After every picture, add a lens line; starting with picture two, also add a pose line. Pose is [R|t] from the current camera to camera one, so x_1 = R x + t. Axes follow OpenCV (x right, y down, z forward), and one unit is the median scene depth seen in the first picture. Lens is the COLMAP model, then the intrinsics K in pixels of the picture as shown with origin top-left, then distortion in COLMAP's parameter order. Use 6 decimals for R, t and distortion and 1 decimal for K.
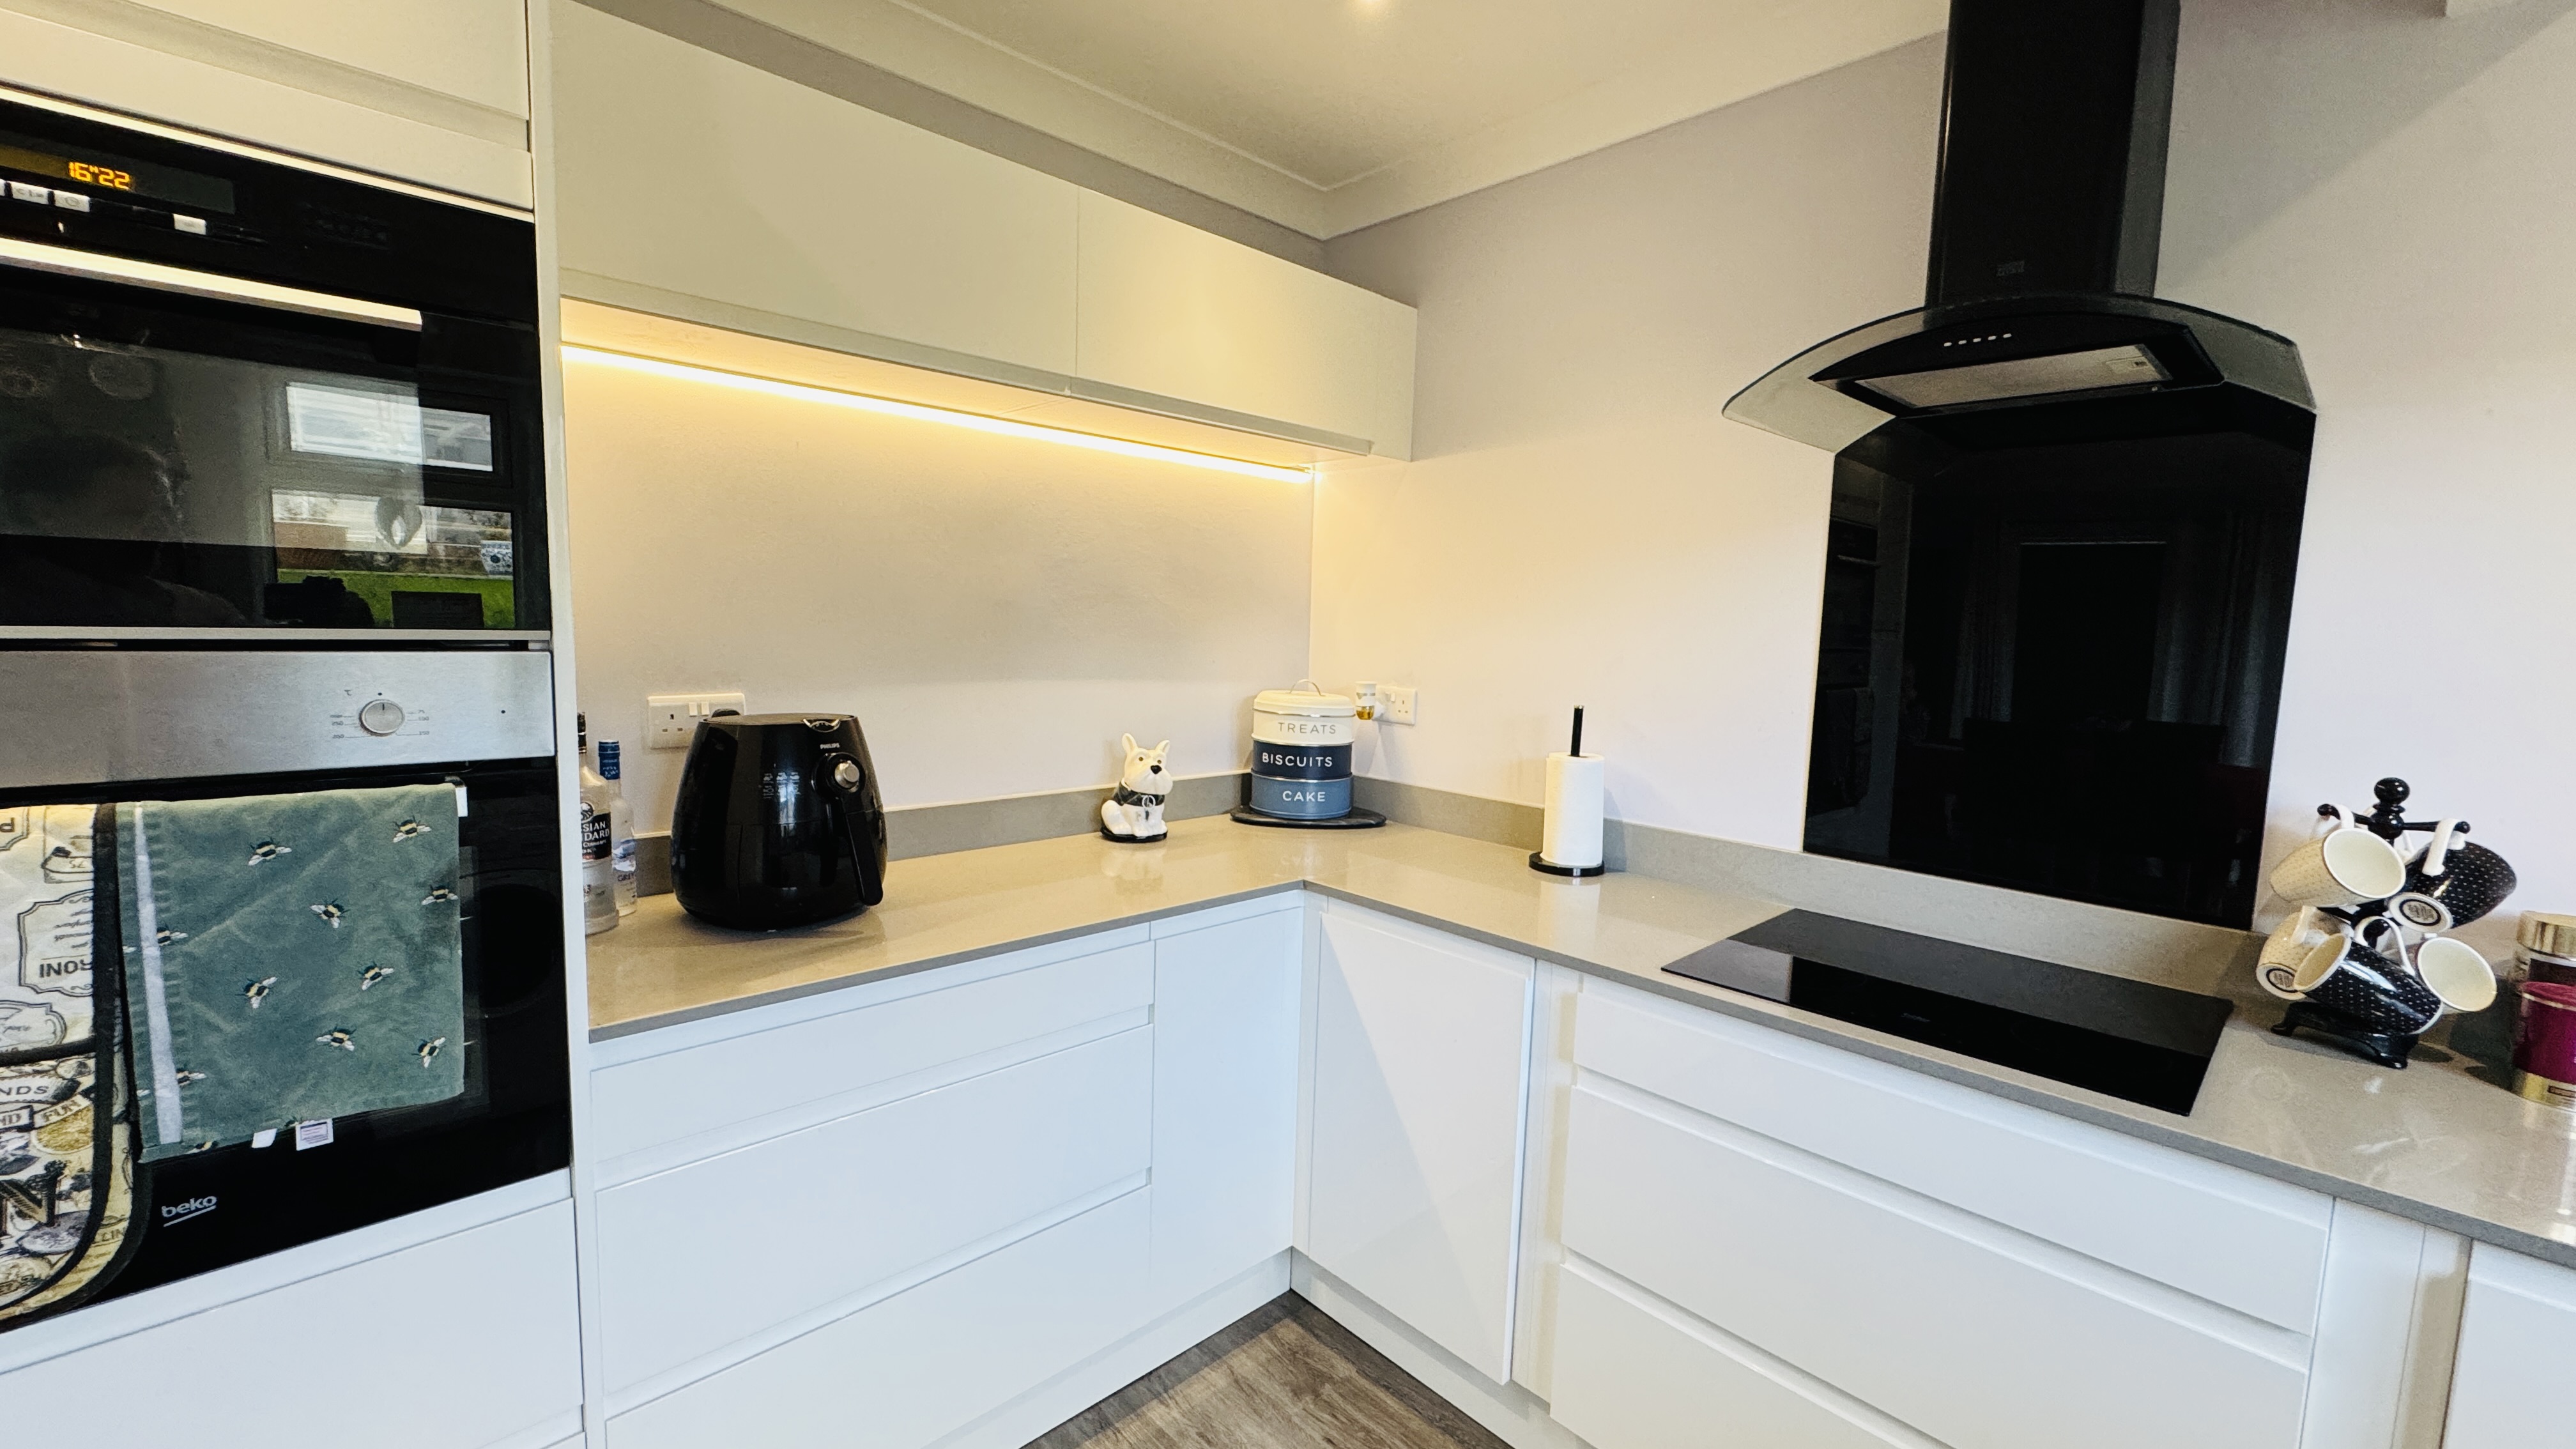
lens RADIAL K [[1032.3, 0, 1291.5], [0, 1032.3, 721.5], [0, 0, 1]] dist [-0.002130, 0.000933]
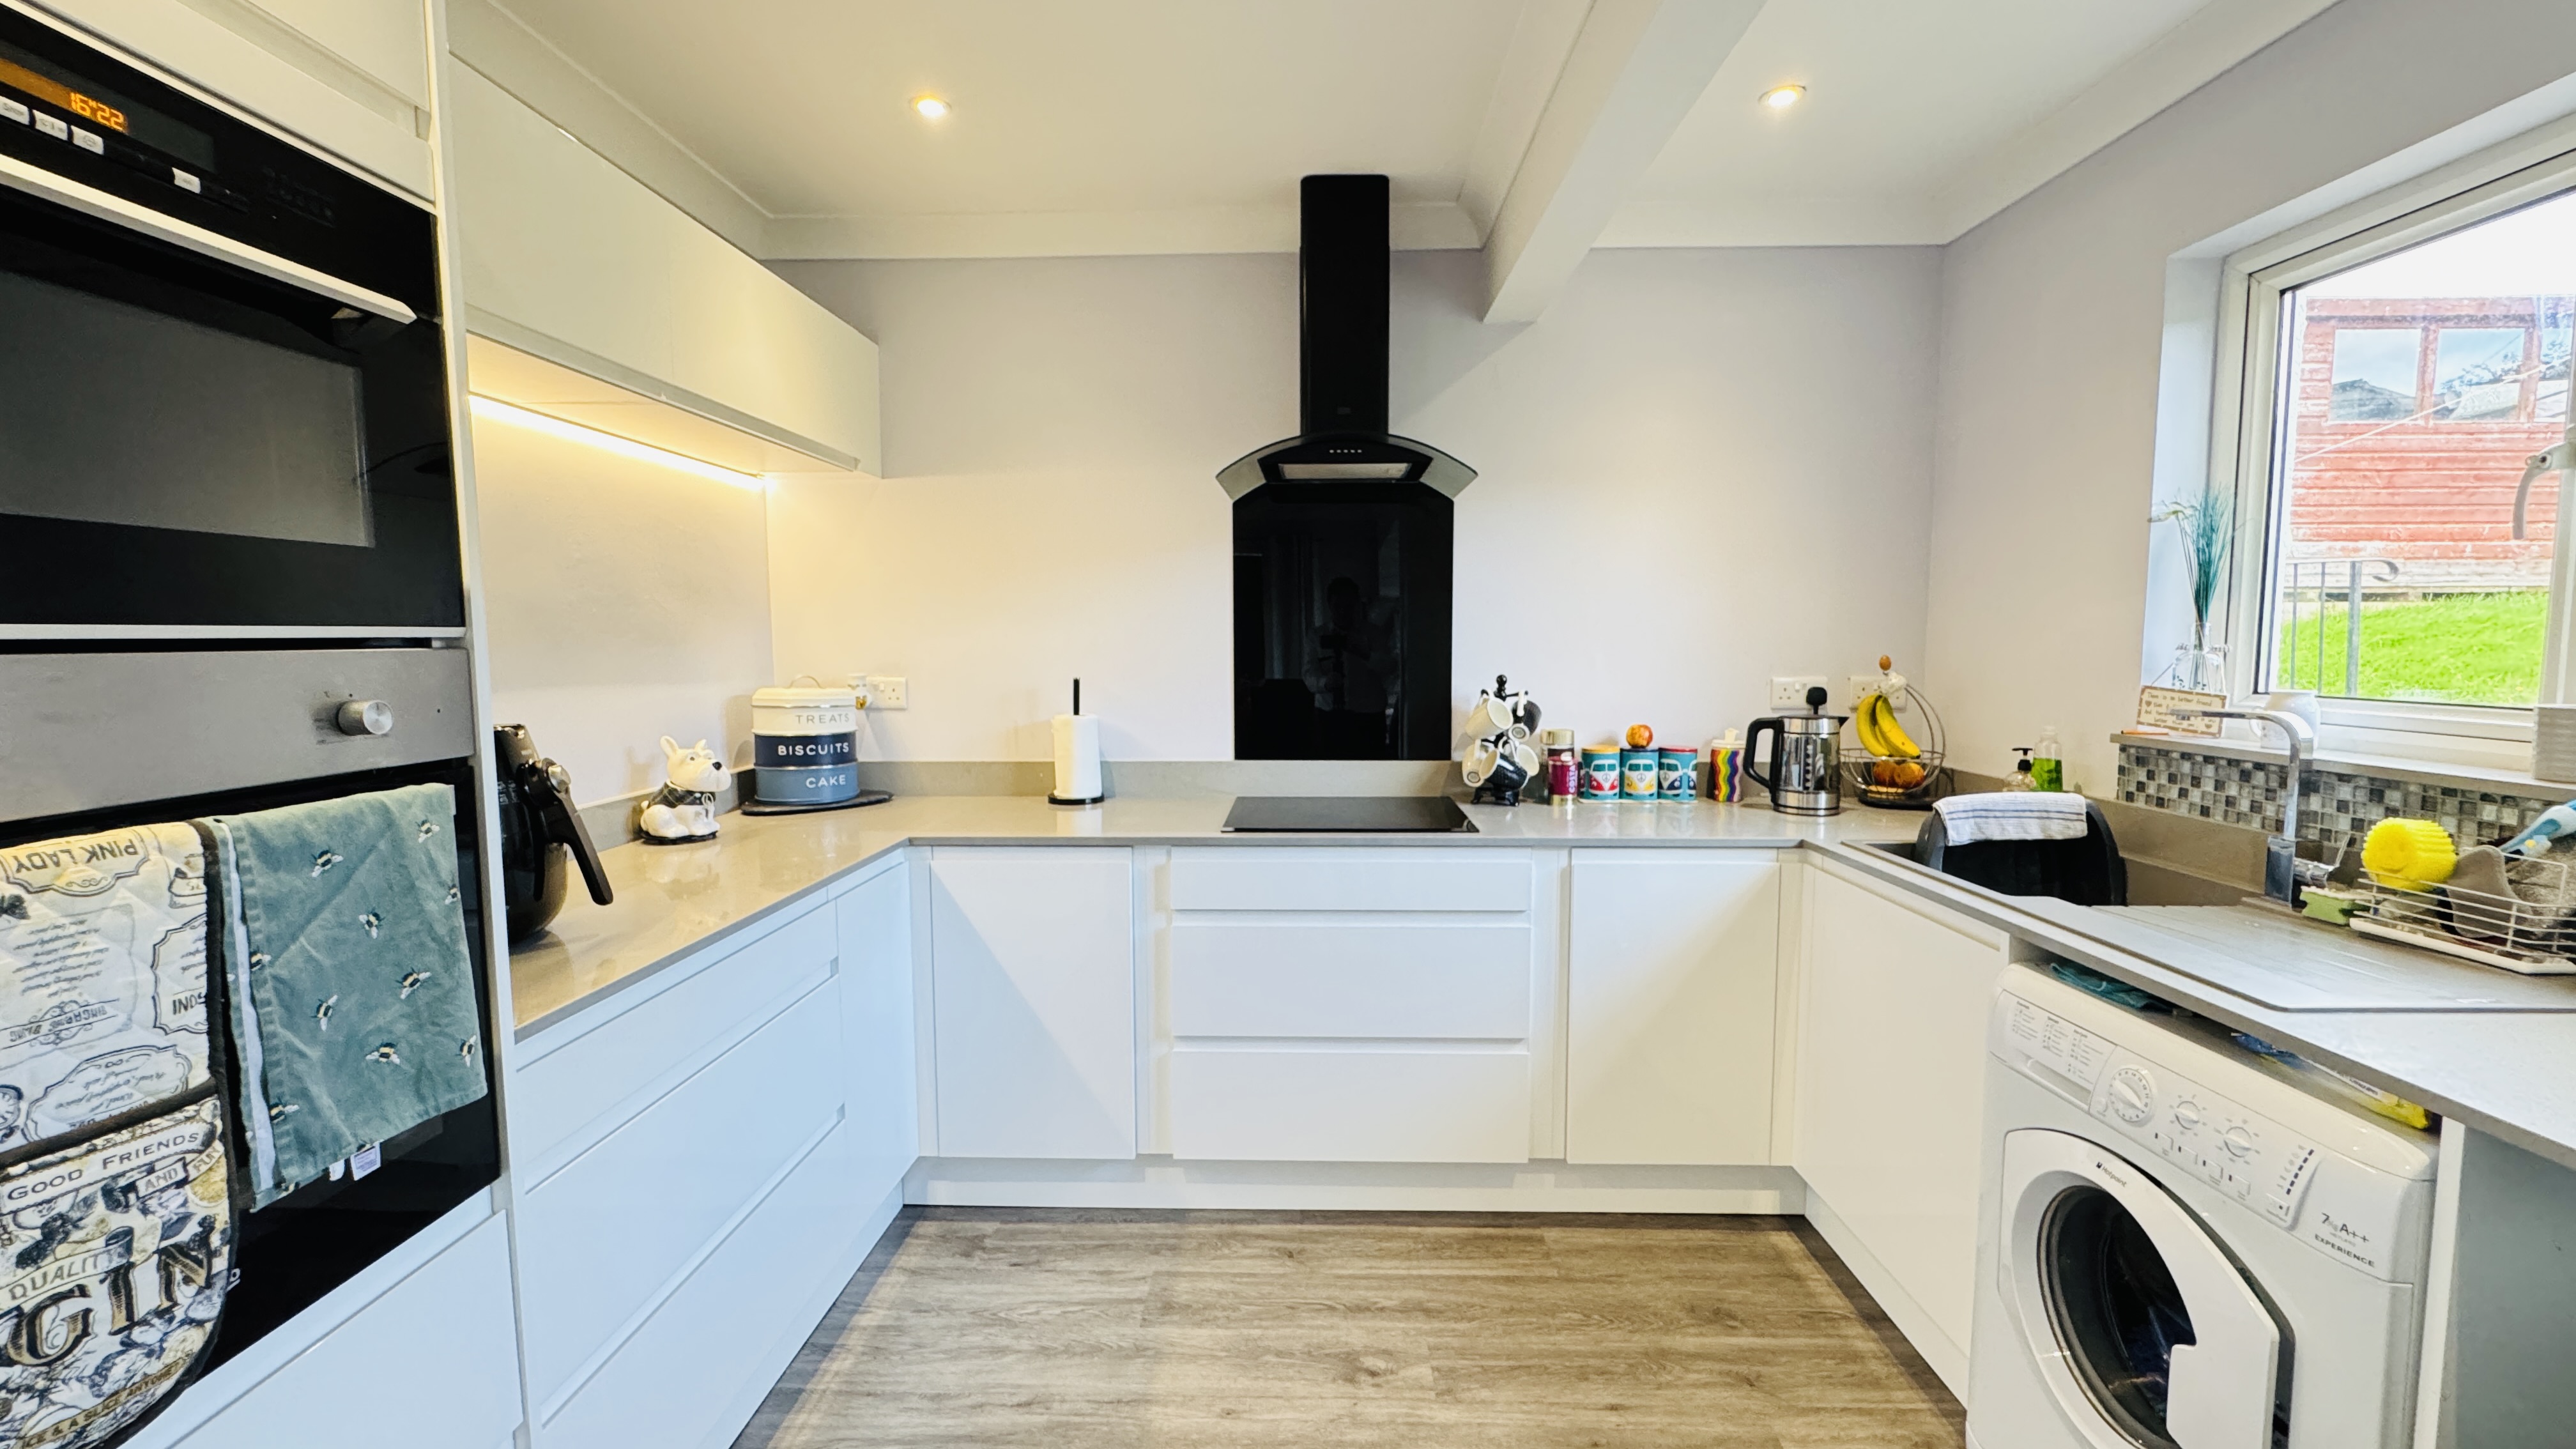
lens RADIAL K [[1032.3, 0, 1286.9], [0, 1032.3, 721.9], [0, 0, 1]] dist [-0.002130, 0.000933]
pose [[0.707606, -0.091314, 0.700683, -0.793392], [0.095303, 0.994887, 0.033410, 0.040142], [-0.700151, 0.043137, 0.712690, -0.227337]]
